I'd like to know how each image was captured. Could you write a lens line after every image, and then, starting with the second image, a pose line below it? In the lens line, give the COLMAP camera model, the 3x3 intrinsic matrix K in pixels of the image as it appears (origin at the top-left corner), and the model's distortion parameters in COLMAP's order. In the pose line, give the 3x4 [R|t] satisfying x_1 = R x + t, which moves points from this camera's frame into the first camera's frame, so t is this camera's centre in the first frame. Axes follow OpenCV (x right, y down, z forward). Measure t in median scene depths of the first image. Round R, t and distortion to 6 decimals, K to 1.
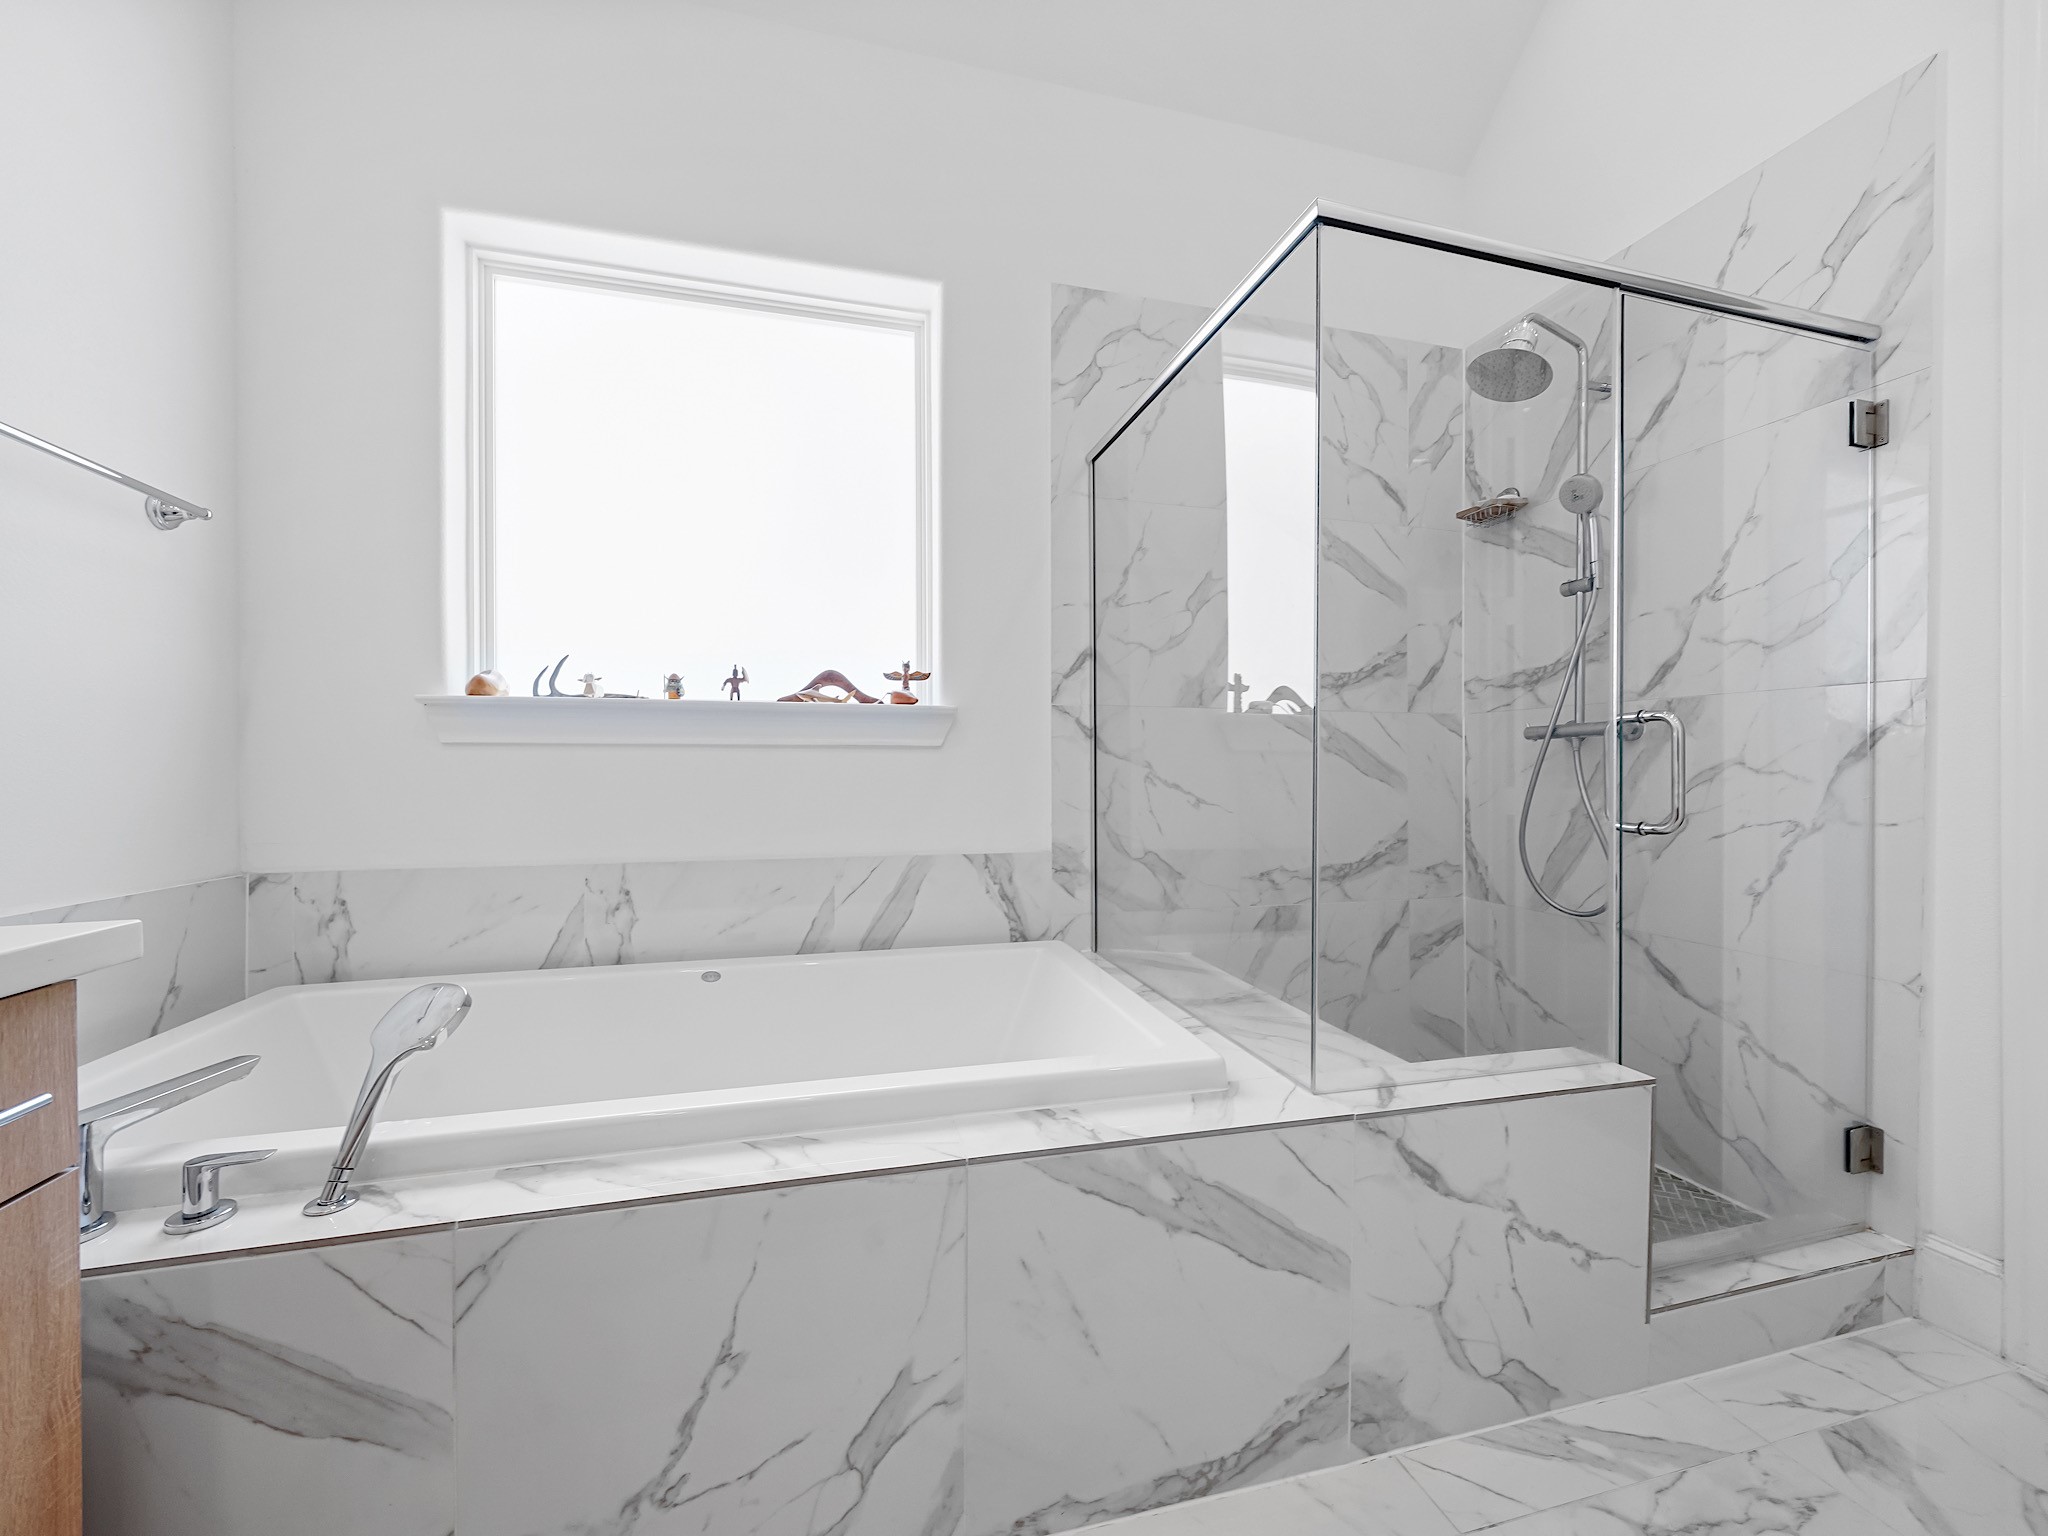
lens RADIAL K [[785.6, 0, 1008.1], [0, 785.6, 777.8], [0, 0, 1]] dist [0.002539, -0.000638]
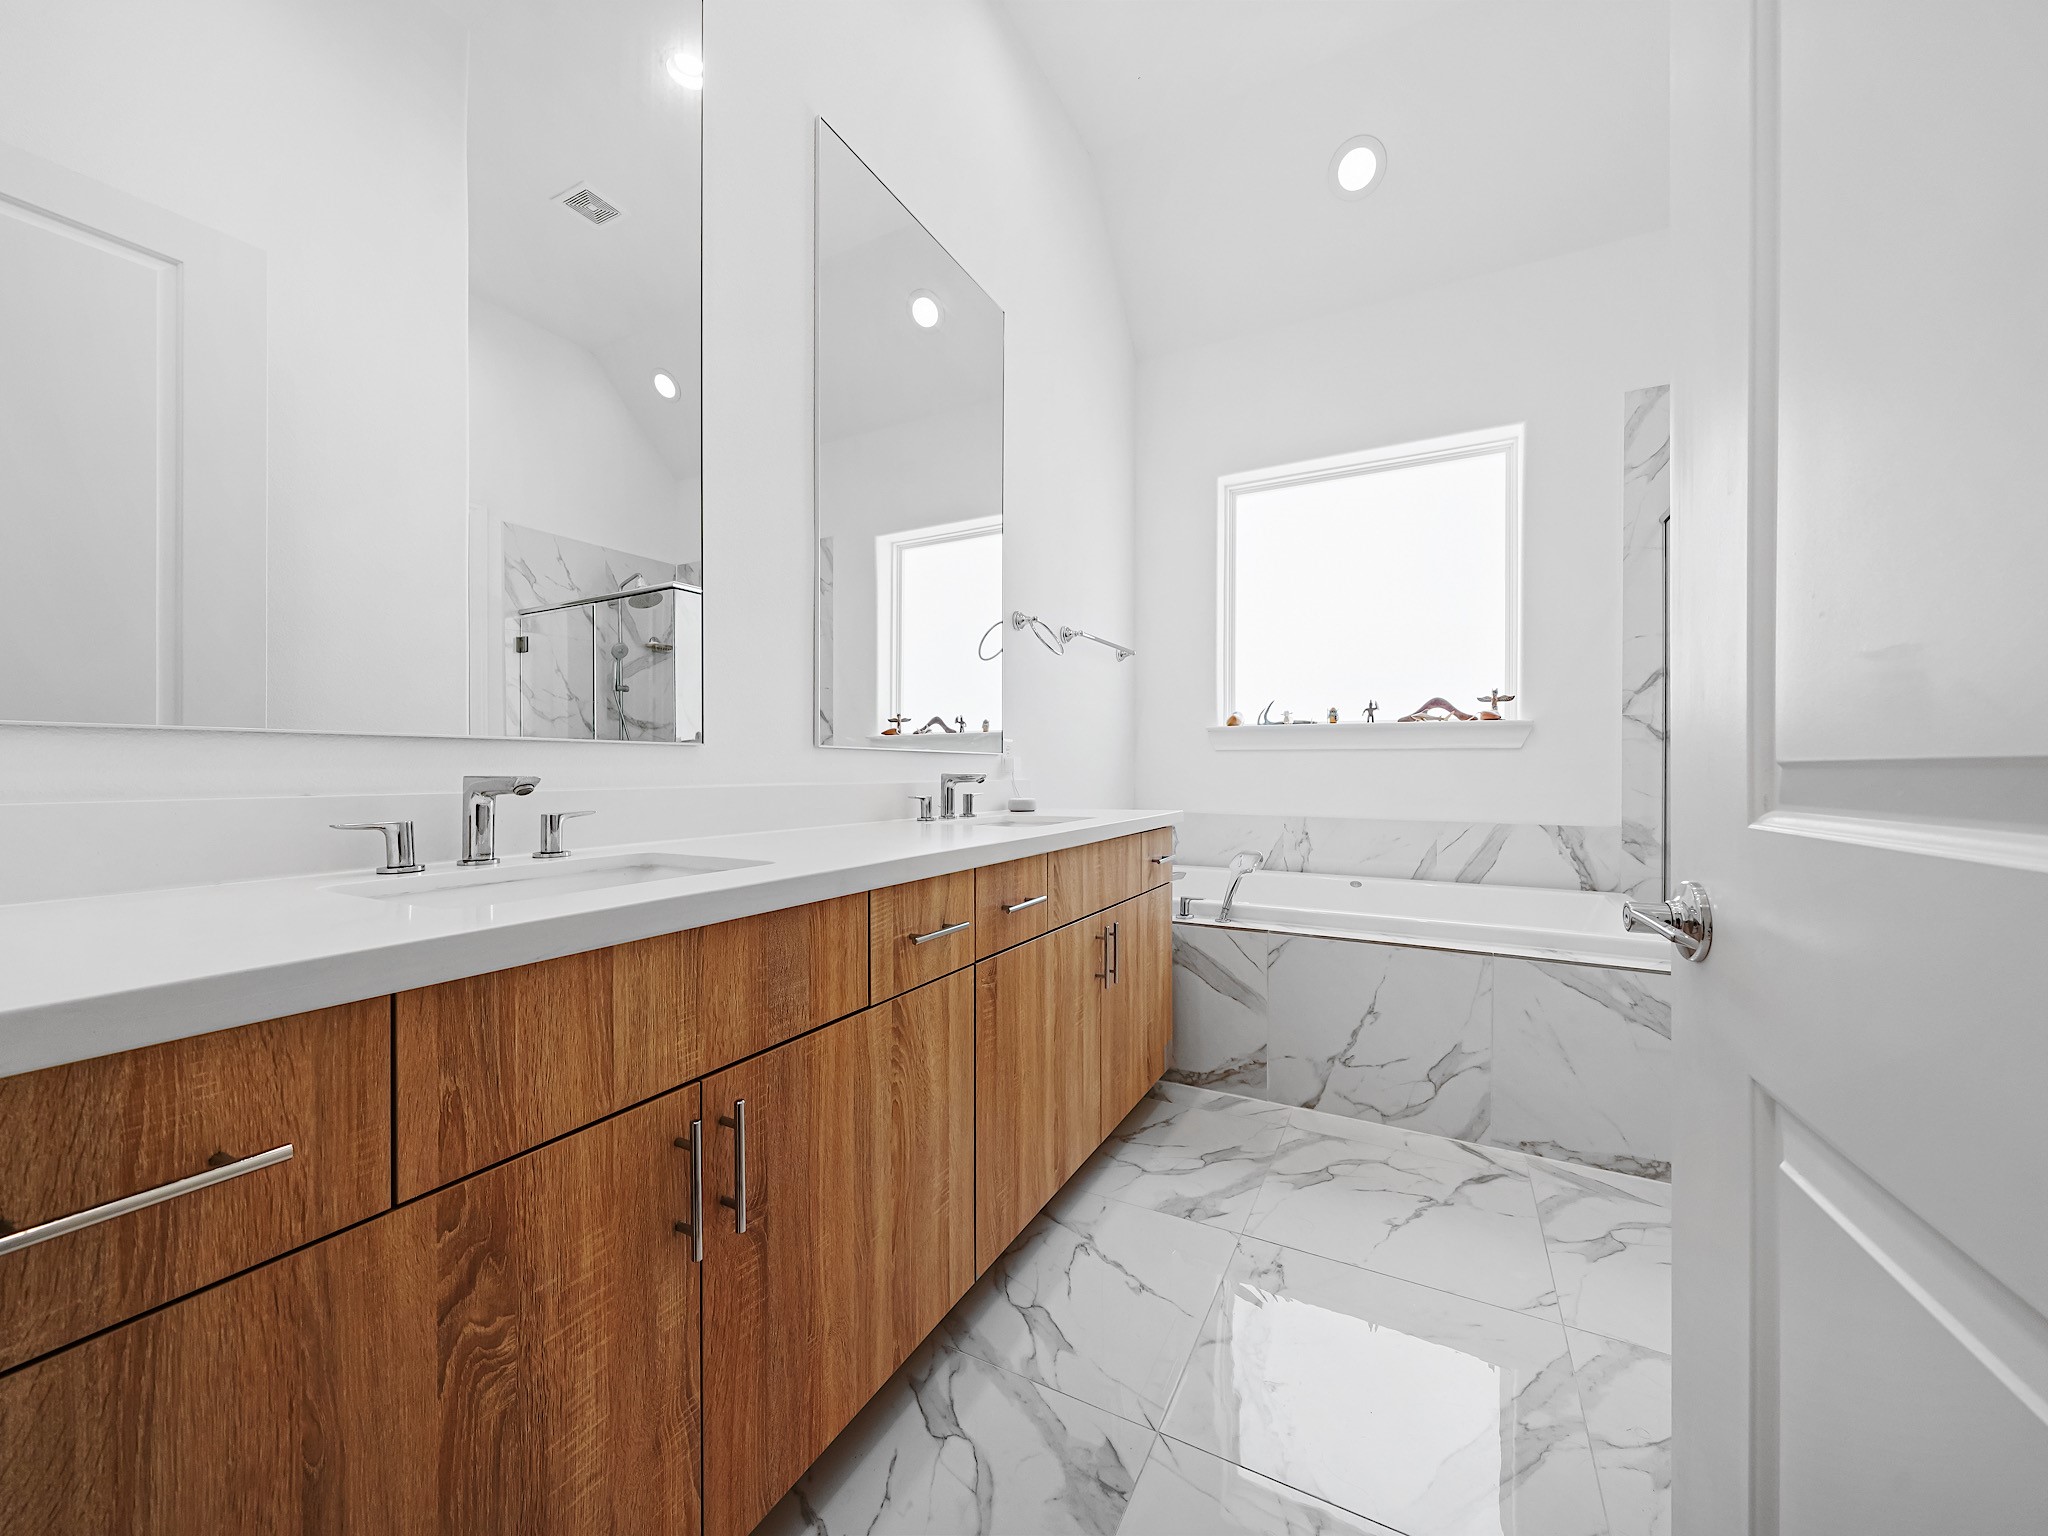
lens RADIAL K [[785.6, 0, 1012.4], [0, 785.6, 769.3], [0, 0, 1]] dist [0.002539, -0.000638]
pose [[0.734083, 0.004920, -0.679042, 0.205907], [-0.007648, 0.999970, -0.001022, 0.007024], [0.679017, 0.005944, 0.734099, -0.672021]]
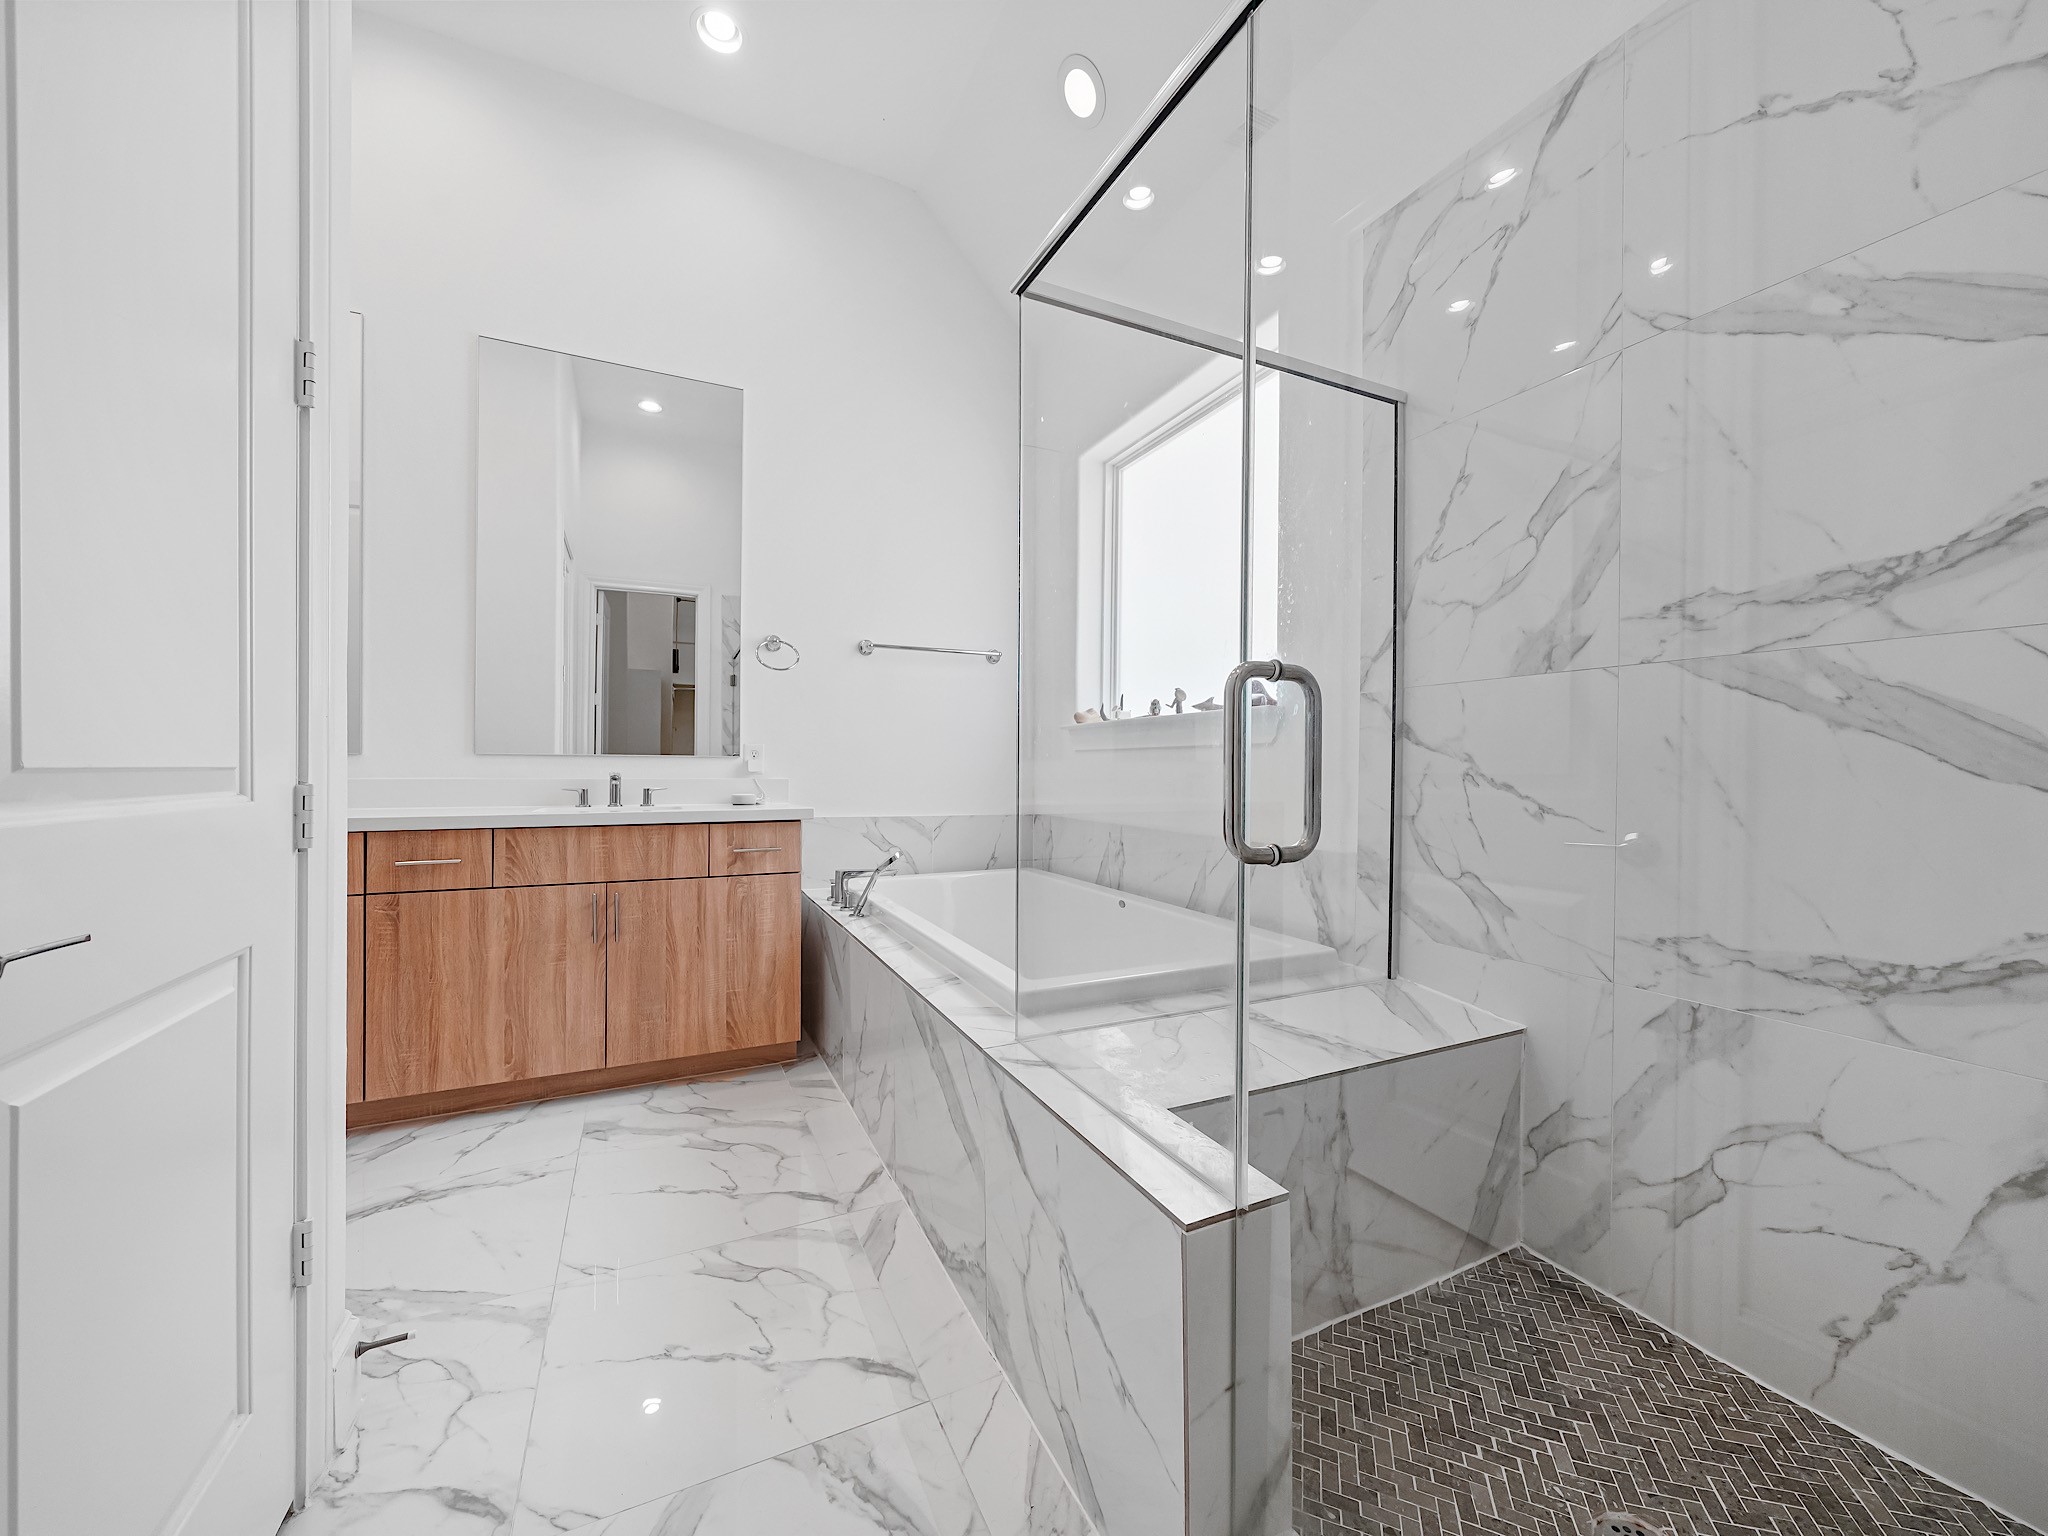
lens RADIAL K [[785.6, 0, 1016.3], [0, 785.6, 768.9], [0, 0, 1]] dist [0.002539, -0.000638]
pose [[0.183546, 0.003126, -0.983006, 0.907553], [-0.009149, 0.999957, 0.001471, -0.003119], [0.982969, 0.008724, 0.183567, 0.457319]]
